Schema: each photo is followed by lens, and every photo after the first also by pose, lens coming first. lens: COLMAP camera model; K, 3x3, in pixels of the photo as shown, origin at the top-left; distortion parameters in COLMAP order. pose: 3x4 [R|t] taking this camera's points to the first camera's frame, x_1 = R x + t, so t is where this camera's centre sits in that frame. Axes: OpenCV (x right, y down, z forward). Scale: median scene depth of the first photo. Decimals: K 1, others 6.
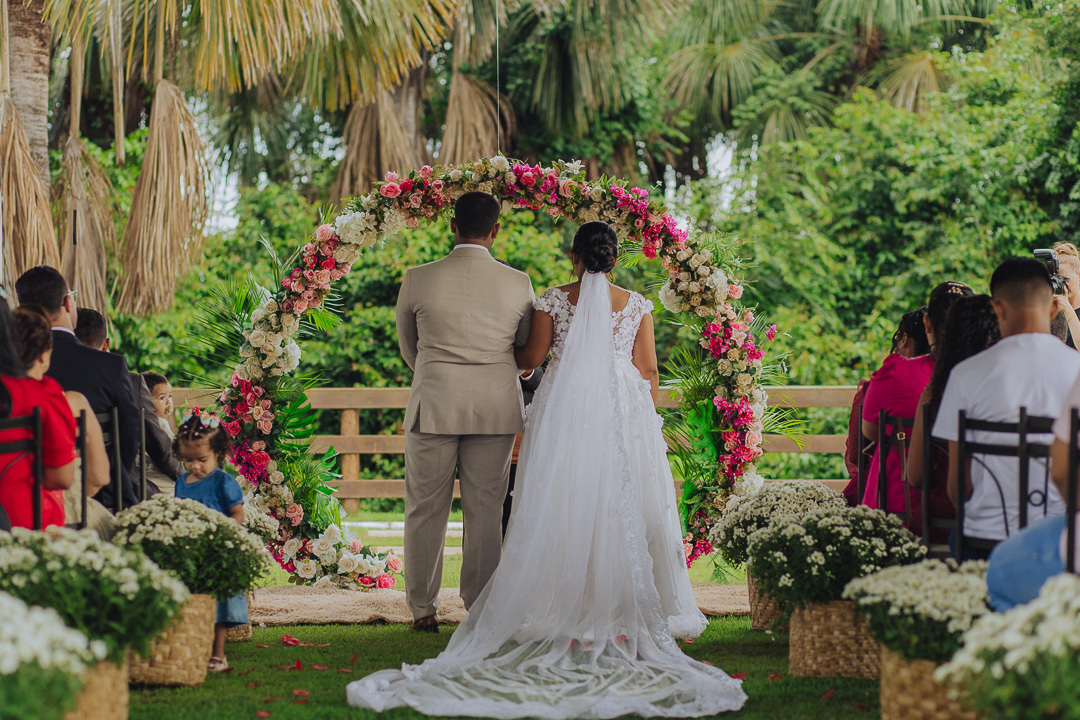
lens RADIAL K [[2618.8, 0, 540.0], [0, 2618.8, 360.0], [0, 0, 1]] dist [-0.006709, -0.083735]
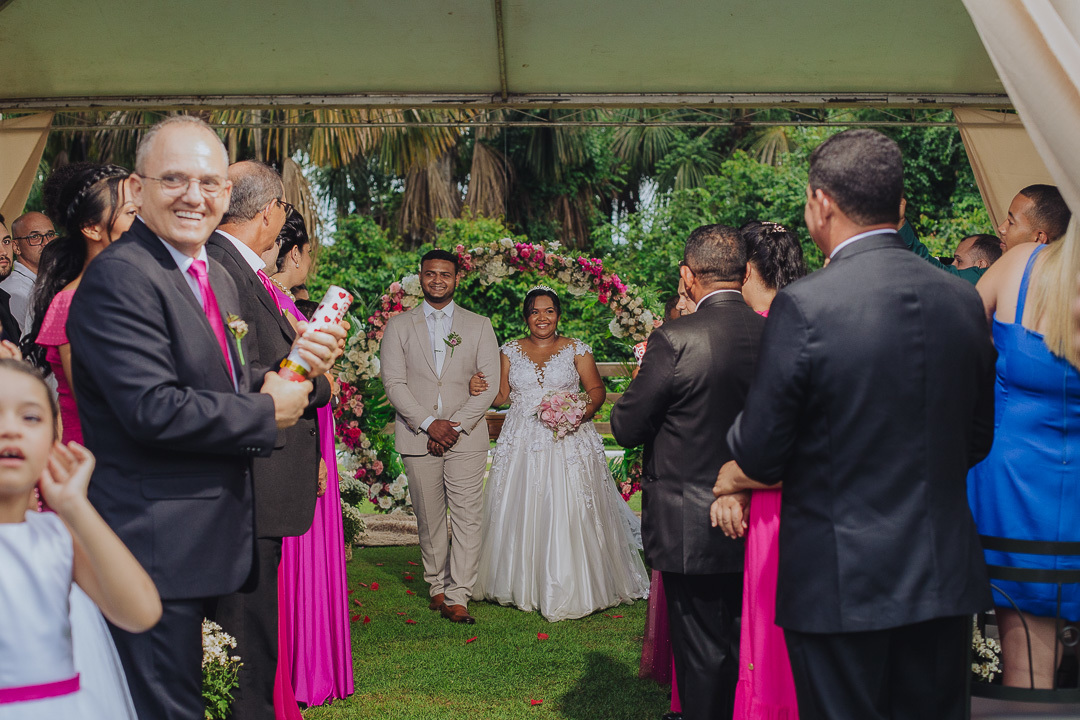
lens RADIAL K [[1692.2, 0, 540.0], [0, 1692.2, 360.0], [0, 0, 1]] dist [-0.007725, -0.025897]
pose [[0.999980, -0.003848, 0.005114, -0.000365], [0.003700, 0.999584, 0.028605, -0.010544], [-0.005221, -0.028586, 0.999578, -0.003869]]
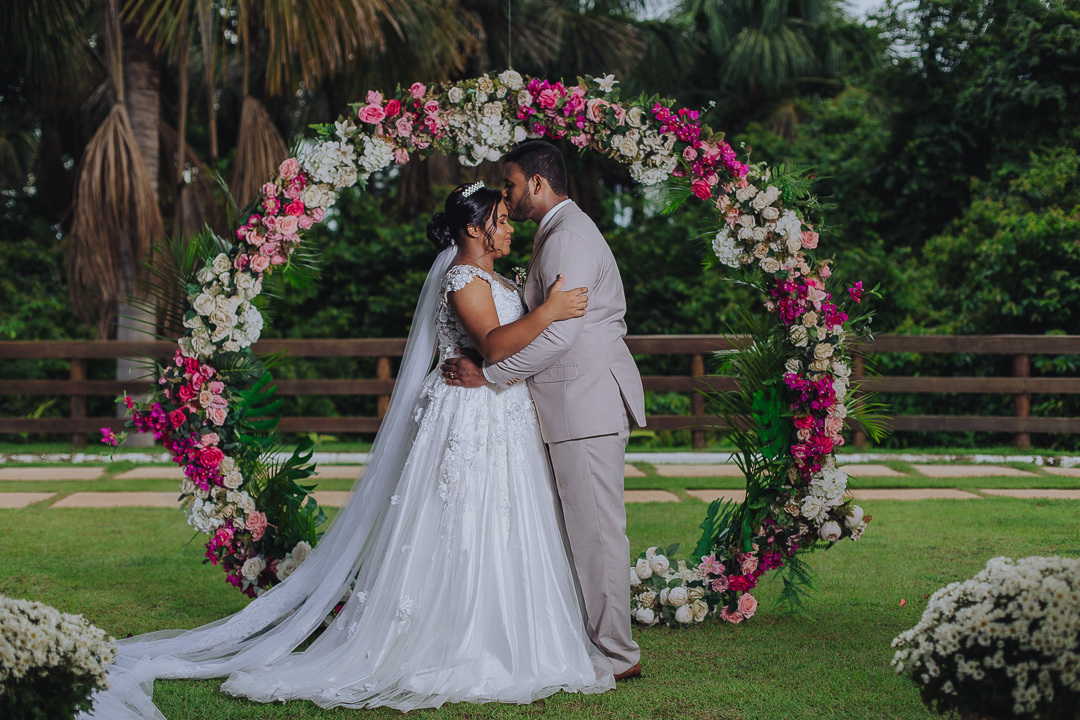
lens RADIAL K [[1513.3, 0, 538.4], [0, 1513.3, 340.1], [0, 0, 1]] dist [-0.022553, -0.044694]
pose [[0.999959, -0.008402, 0.003303, -0.002907], [0.008320, 0.999678, 0.023956, -0.002300], [-0.003504, -0.023928, 0.999708, 0.168129]]
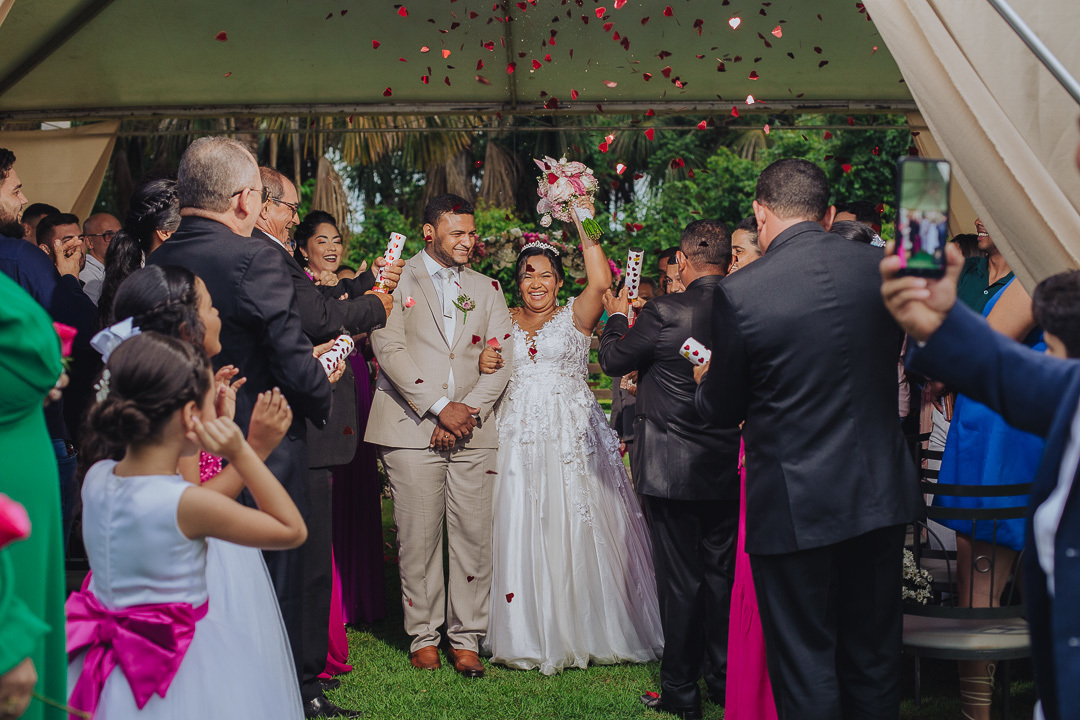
lens RADIAL K [[1513.3, 0, 538.4], [0, 1513.3, 340.1], [0, 0, 1]] dist [-0.022553, -0.044694]
pose [[0.999974, -0.007244, -0.000133, -0.000219], [0.007244, 0.999438, 0.032727, -0.010943], [-0.000104, -0.032727, 0.999464, -0.011237]]
